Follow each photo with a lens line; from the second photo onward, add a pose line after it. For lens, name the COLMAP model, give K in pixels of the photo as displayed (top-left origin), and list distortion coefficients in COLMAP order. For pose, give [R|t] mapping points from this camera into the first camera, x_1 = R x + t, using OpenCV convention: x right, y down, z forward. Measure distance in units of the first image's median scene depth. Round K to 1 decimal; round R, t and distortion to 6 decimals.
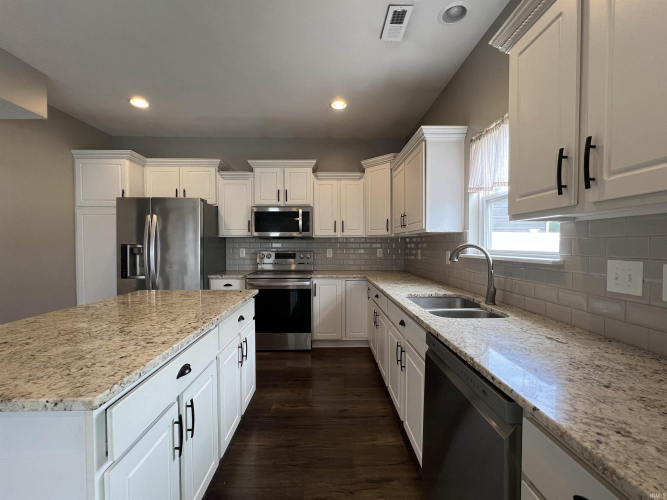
lens RADIAL K [[285.9, 0, 332.0], [0, 285.9, 249.7], [0, 0, 1]] dist [0.000893, 0.000172]
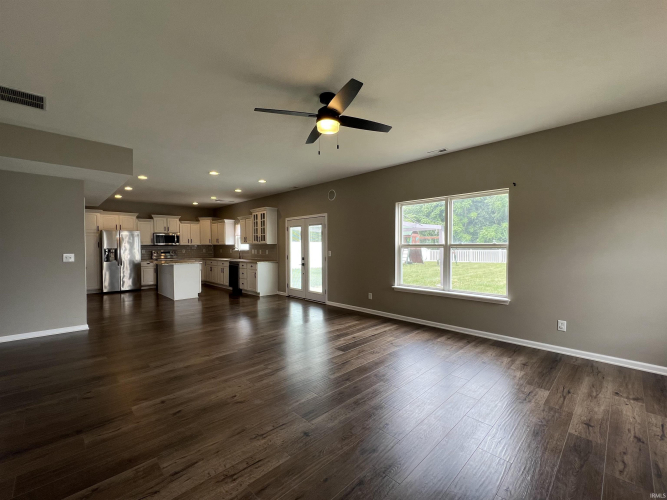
lens RADIAL K [[285.9, 0, 333.7], [0, 285.9, 252.7], [0, 0, 1]] dist [0.000893, 0.000172]
pose [[0.726540, -0.021390, 0.686792, -0.958675], [0.019003, 0.999759, 0.011034, 0.027332], [-0.686862, 0.005034, 0.726771, -2.141374]]
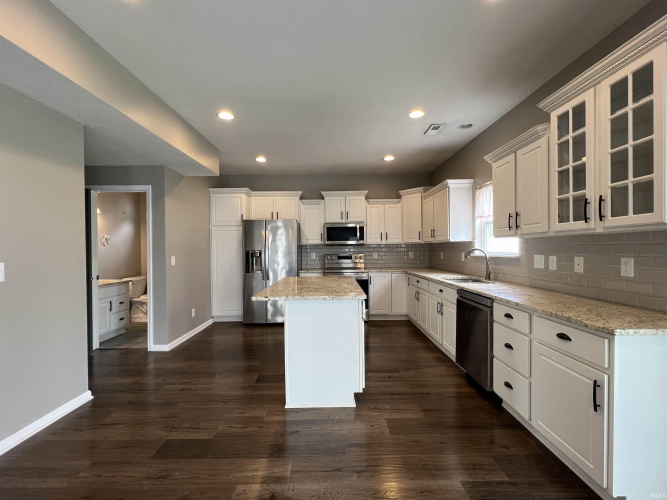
lens RADIAL K [[285.9, 0, 333.7], [0, 285.9, 250.0], [0, 0, 1]] dist [0.000893, 0.000172]
pose [[0.999816, -0.010788, -0.015847, -0.232933], [0.010578, 0.999855, -0.013315, 0.003411], [0.015988, 0.013145, 0.999786, -0.489330]]
